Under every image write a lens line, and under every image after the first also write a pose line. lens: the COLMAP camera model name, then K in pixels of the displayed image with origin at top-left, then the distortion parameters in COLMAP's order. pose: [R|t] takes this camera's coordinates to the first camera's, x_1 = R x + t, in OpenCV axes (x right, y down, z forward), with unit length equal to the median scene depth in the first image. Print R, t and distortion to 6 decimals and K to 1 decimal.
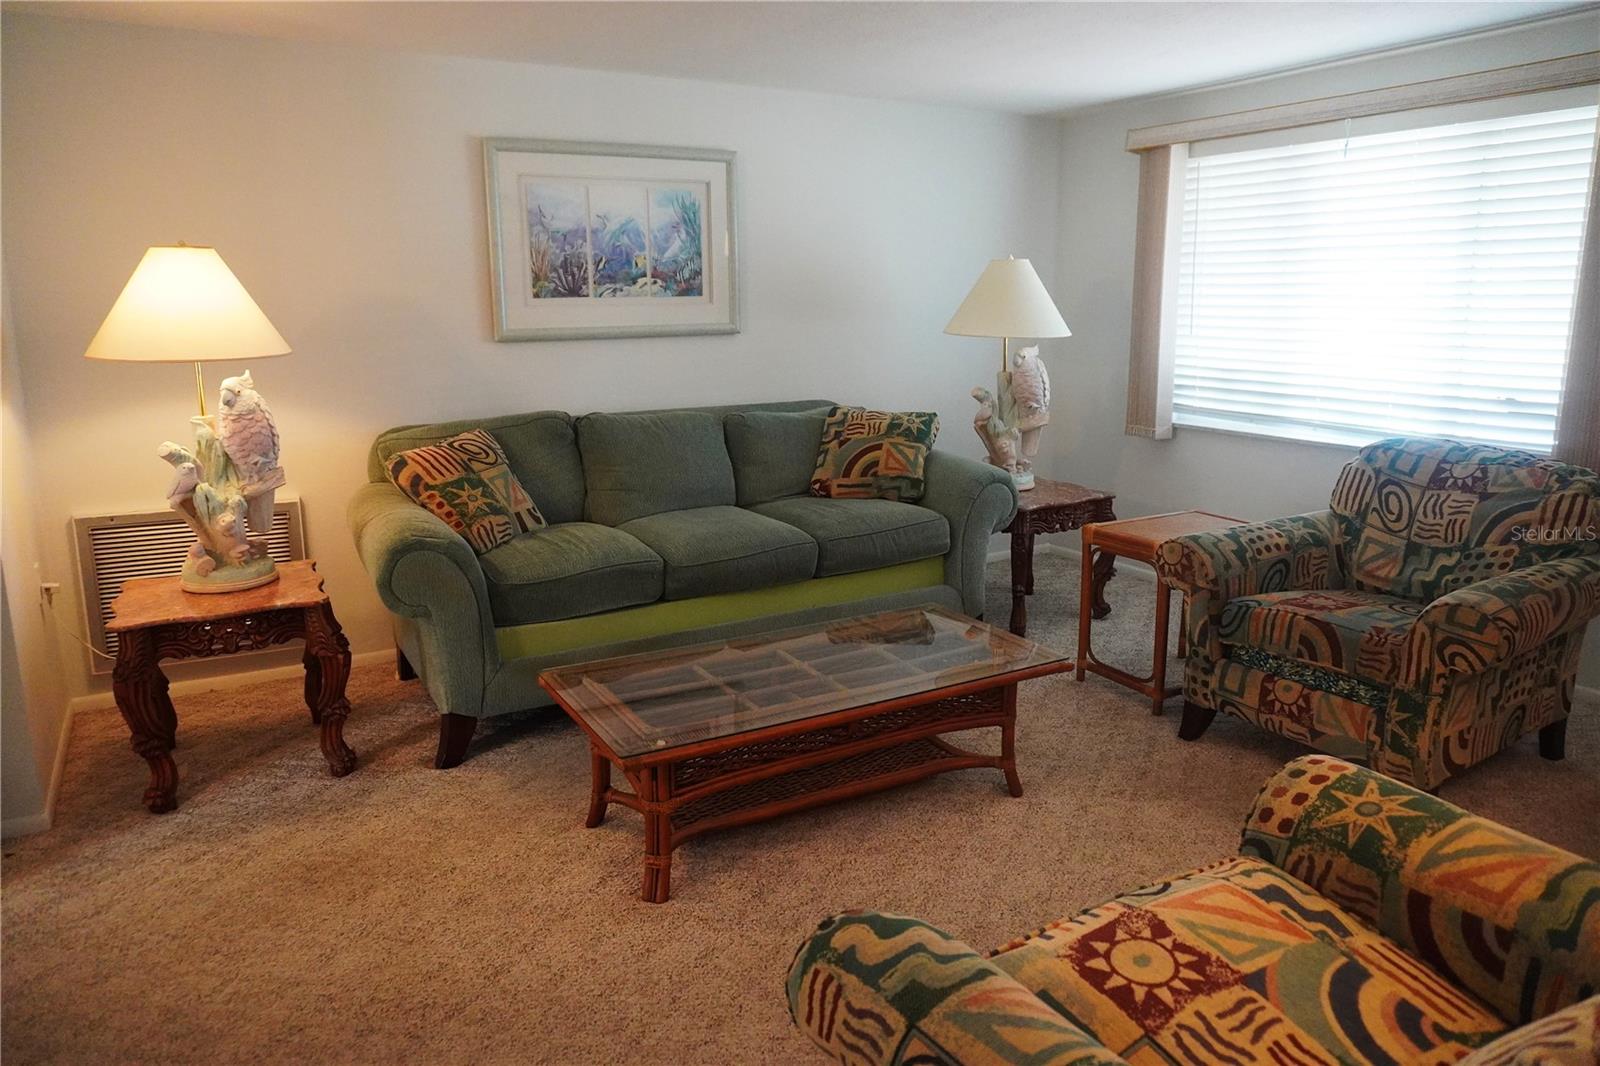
lens RADIAL K [[1071.5, 0, 798.9], [0, 1071.5, 523.5], [0, 0, 1]] dist [-0.048773, 0.010834]
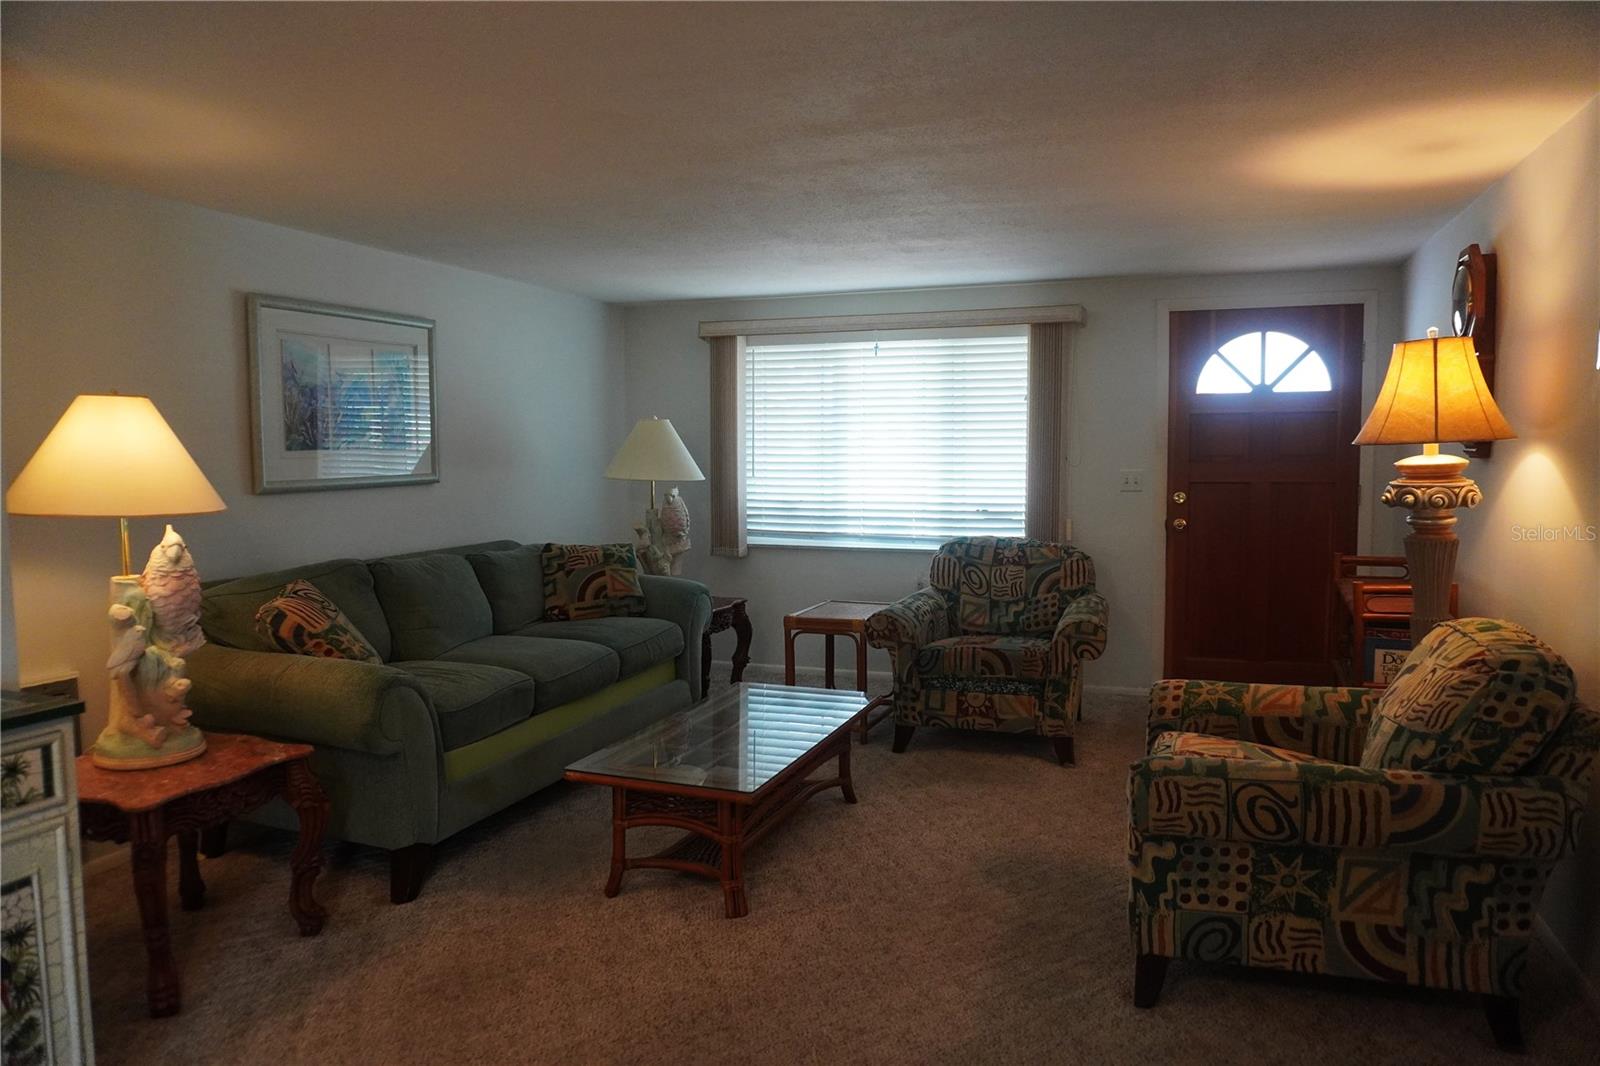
lens RADIAL K [[1071.5, 0, 806.6], [0, 1071.5, 520.3], [0, 0, 1]] dist [-0.048773, 0.010834]
pose [[0.769490, -0.042001, 0.637276, -0.651828], [0.130486, 0.987126, -0.092498, 0.011745], [-0.625187, 0.154332, 0.765064, -0.073700]]
